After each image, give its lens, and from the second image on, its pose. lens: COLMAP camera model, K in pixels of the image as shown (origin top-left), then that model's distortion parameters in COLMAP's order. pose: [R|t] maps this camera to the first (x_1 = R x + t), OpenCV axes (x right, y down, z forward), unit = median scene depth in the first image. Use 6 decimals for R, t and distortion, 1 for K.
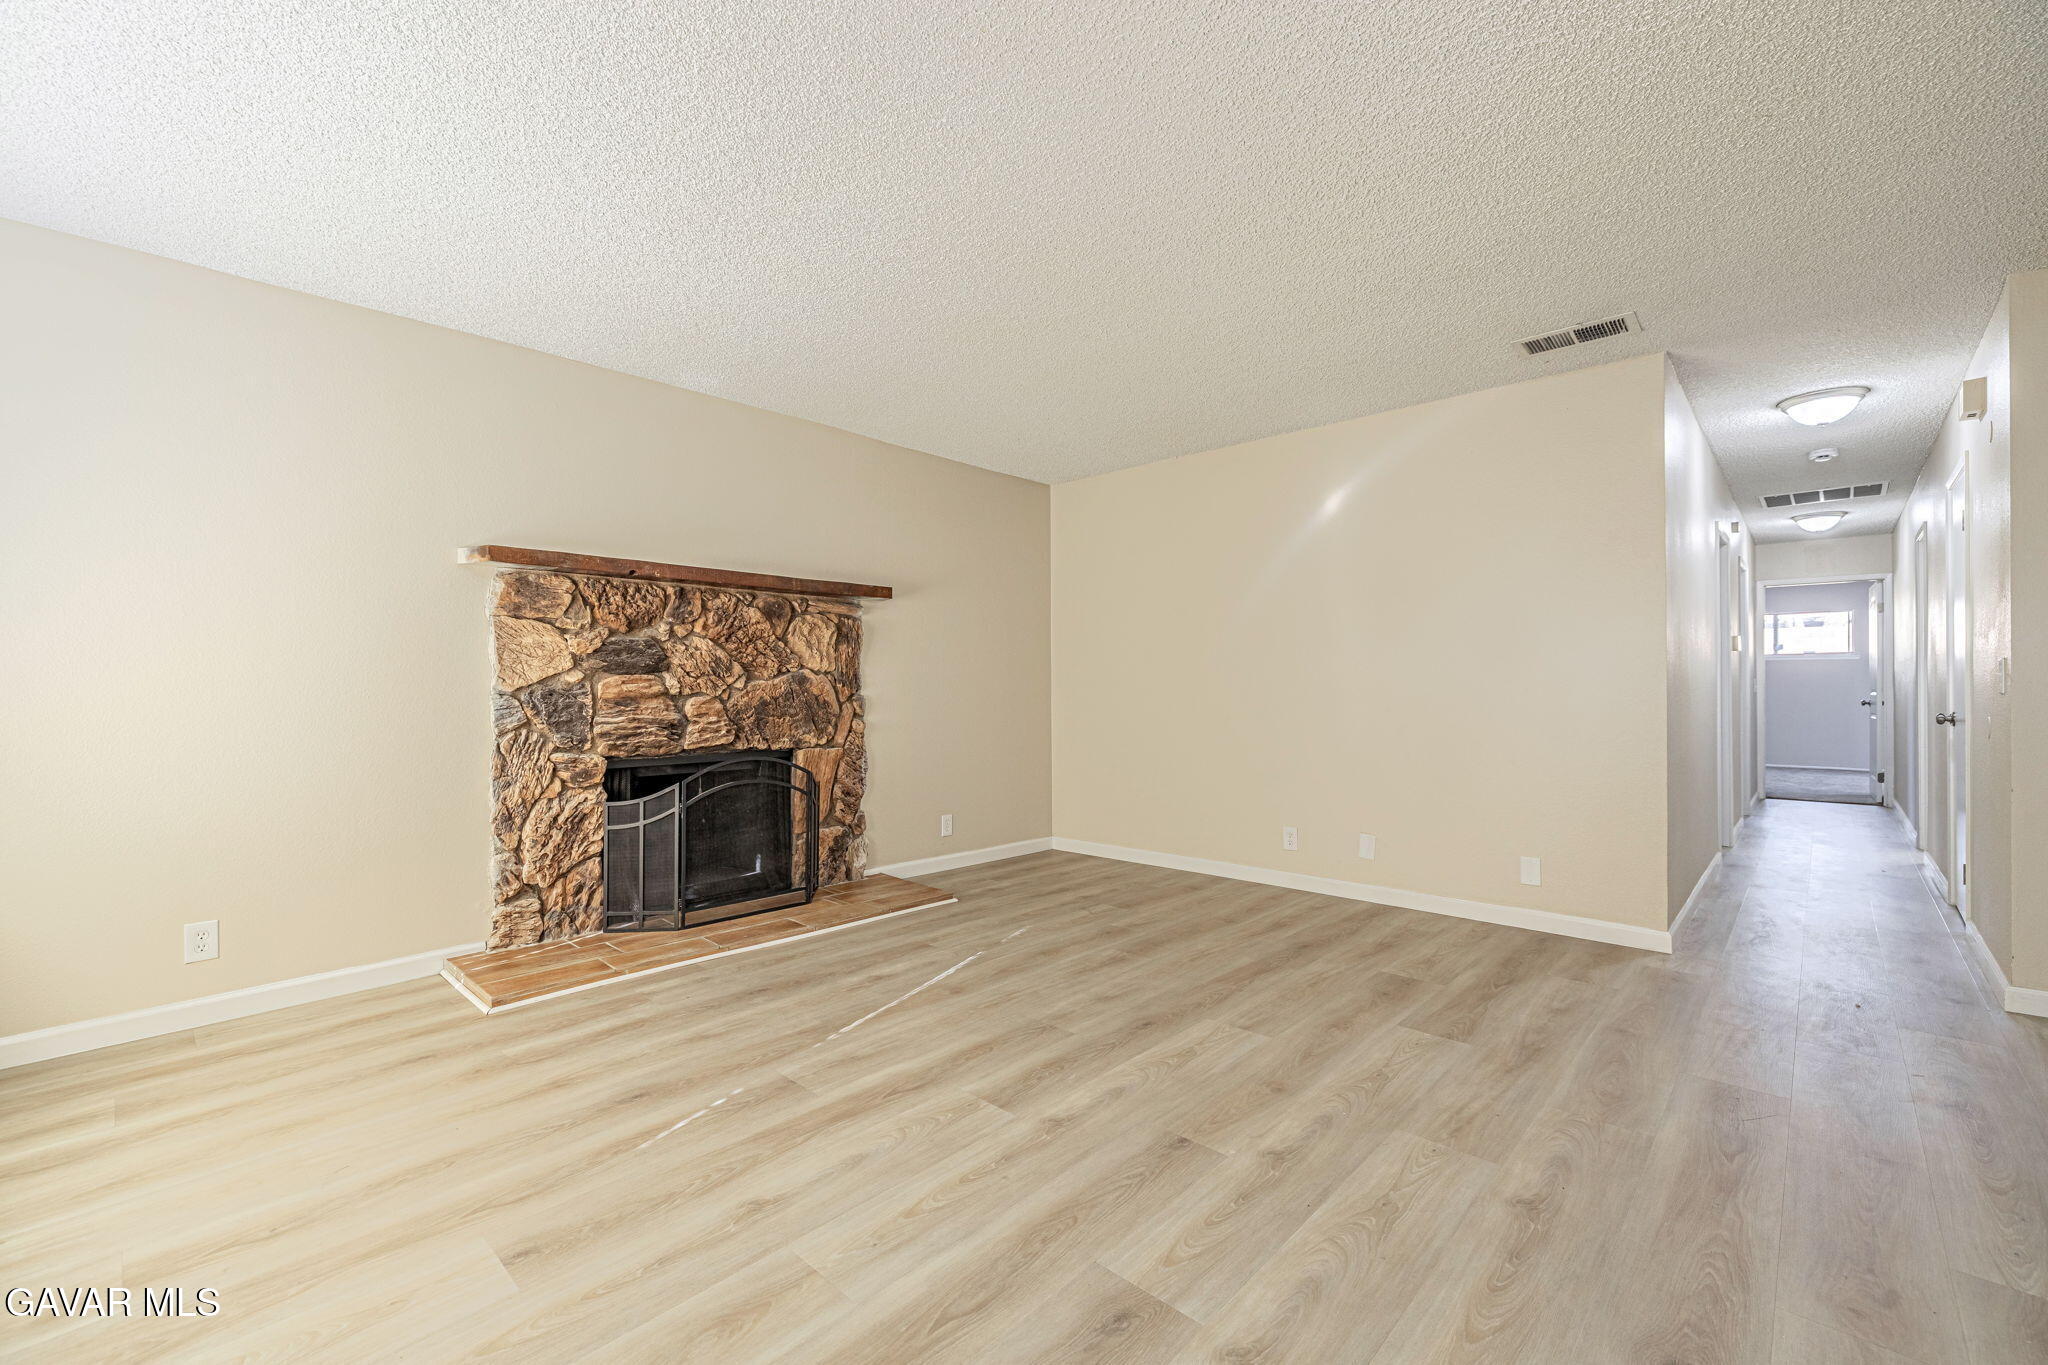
lens RADIAL K [[856.7, 0, 1017.4], [0, 856.7, 682.6], [0, 0, 1]] dist [0.000253, 0.000112]
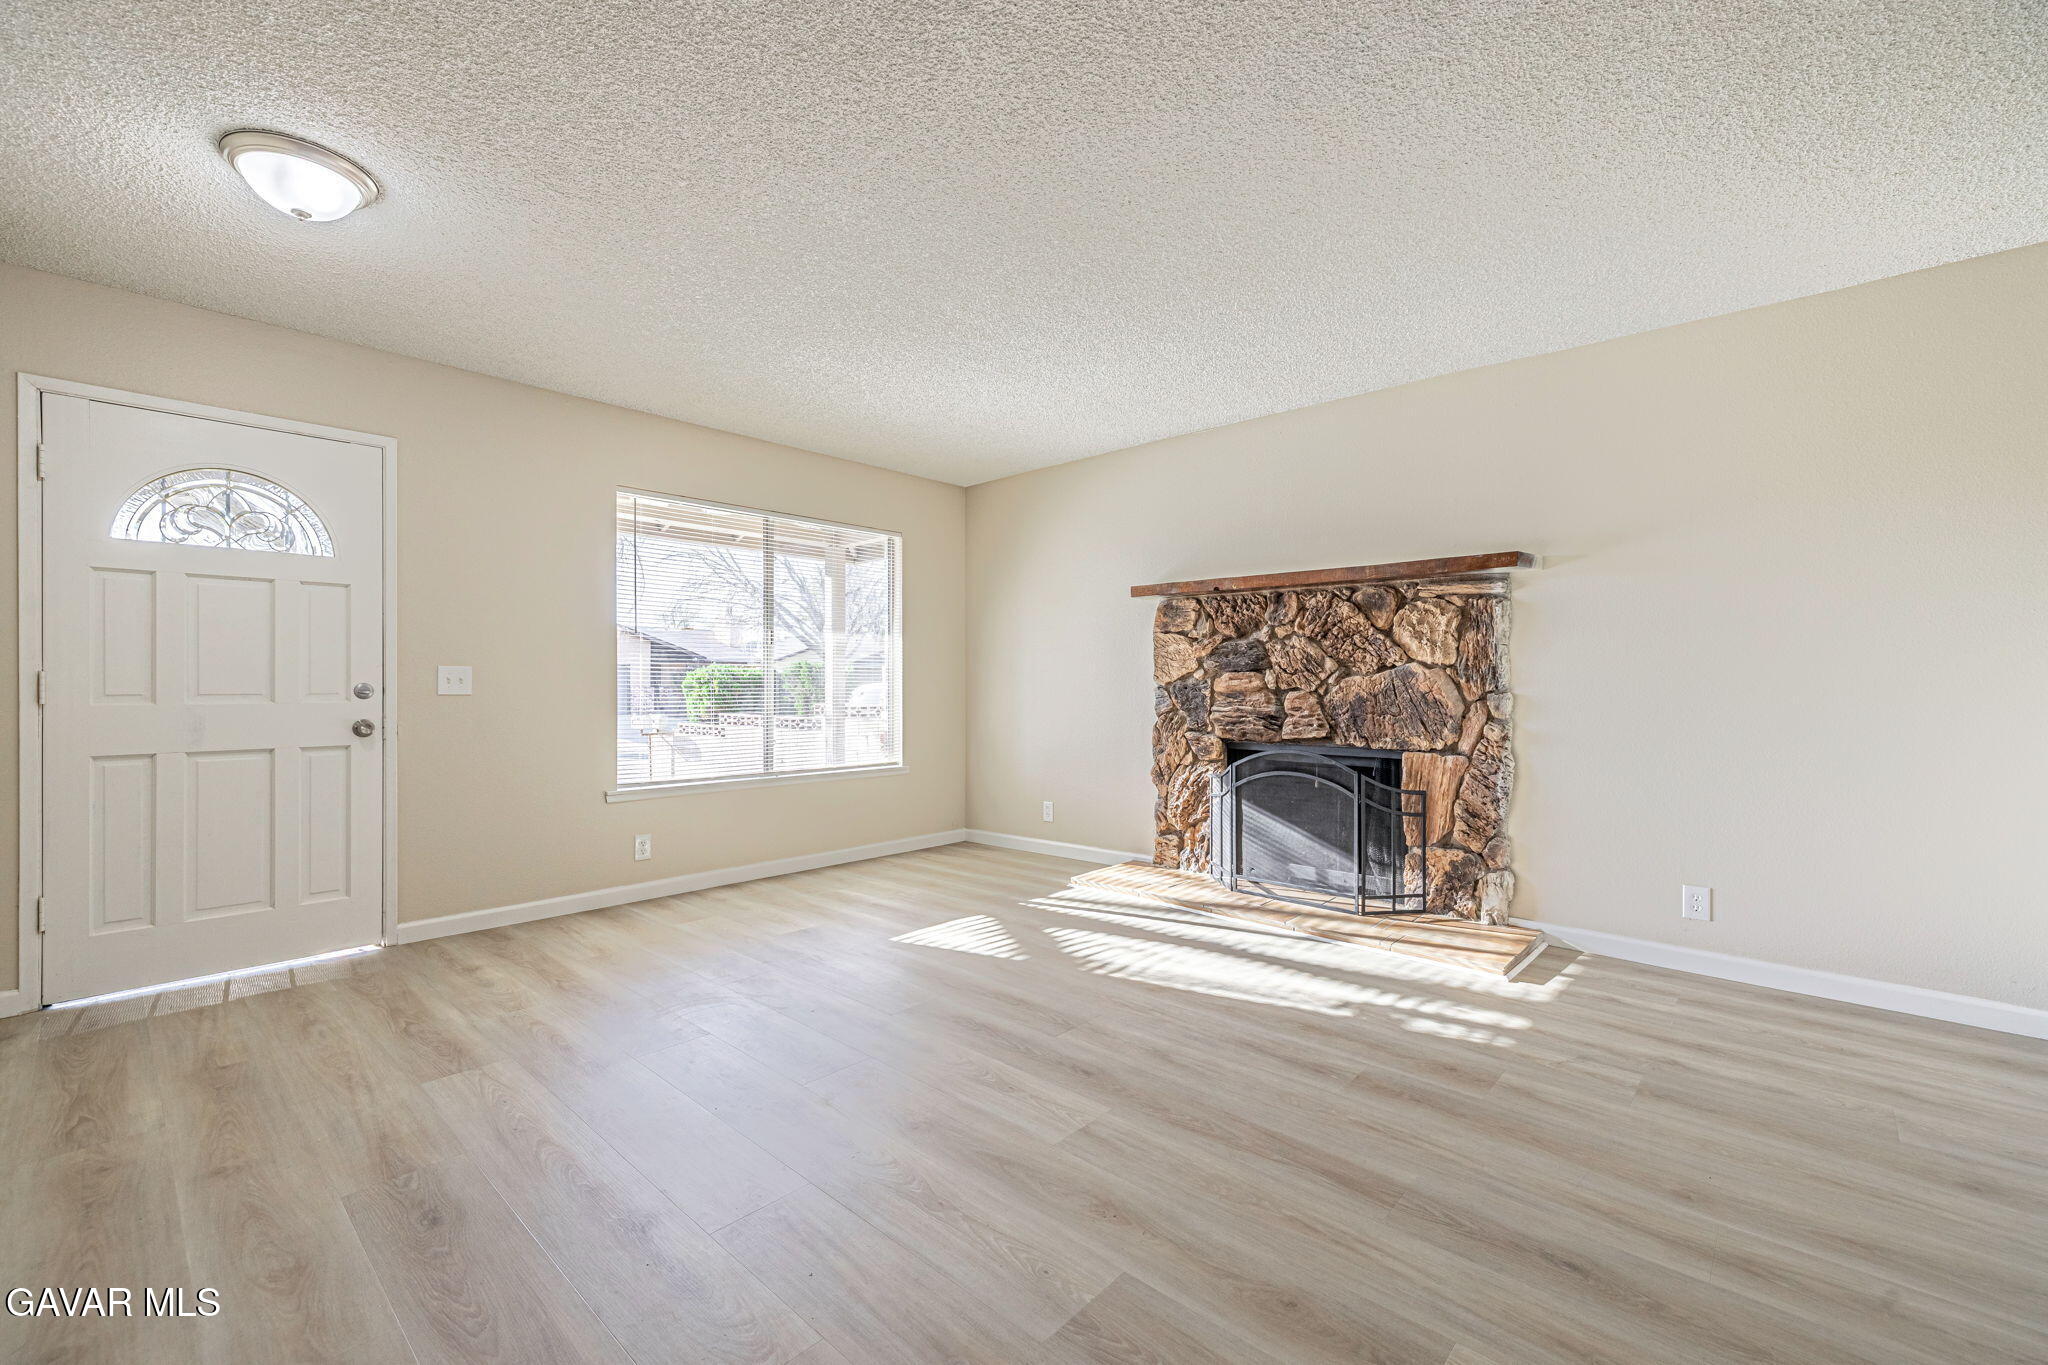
lens RADIAL K [[856.7, 0, 1017.4], [0, 856.7, 682.6], [0, 0, 1]] dist [0.000253, 0.000112]
pose [[0.008031, 0.000211, -0.999968, 0.745895], [0.002811, 0.999996, 0.000234, 0.003953], [0.999964, -0.002813, 0.008030, 0.679610]]
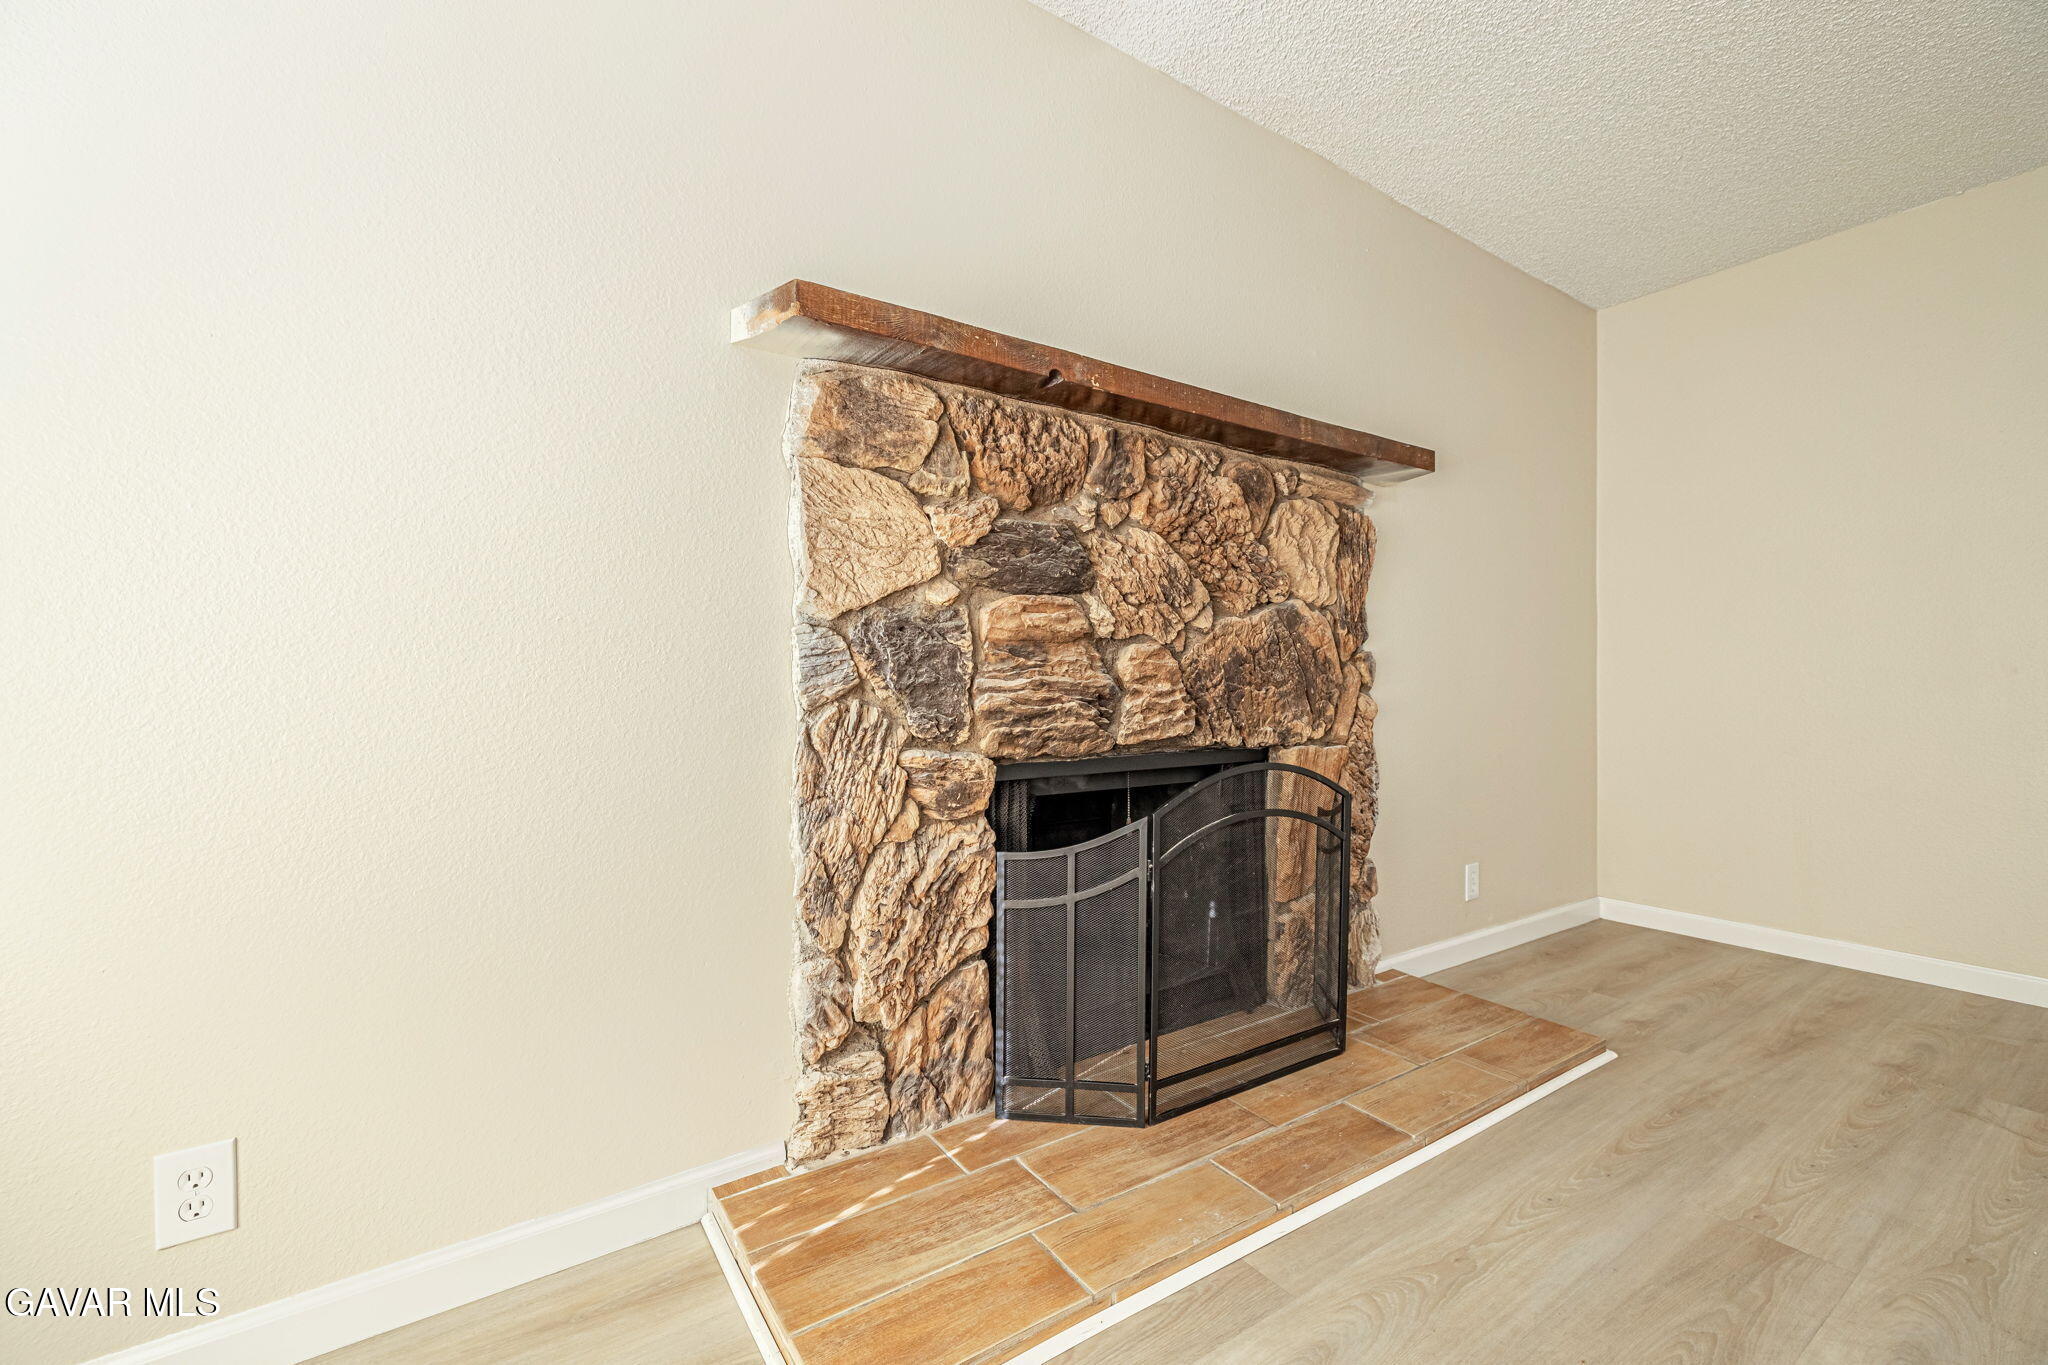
lens RADIAL K [[856.7, 0, 1017.4], [0, 856.7, 682.6], [0, 0, 1]] dist [0.000253, 0.000112]
pose [[0.976075, 0.002826, -0.217417, -0.351751], [-0.000807, 0.999956, 0.009372, 0.037384], [0.217434, -0.008972, 0.976034, 0.508083]]
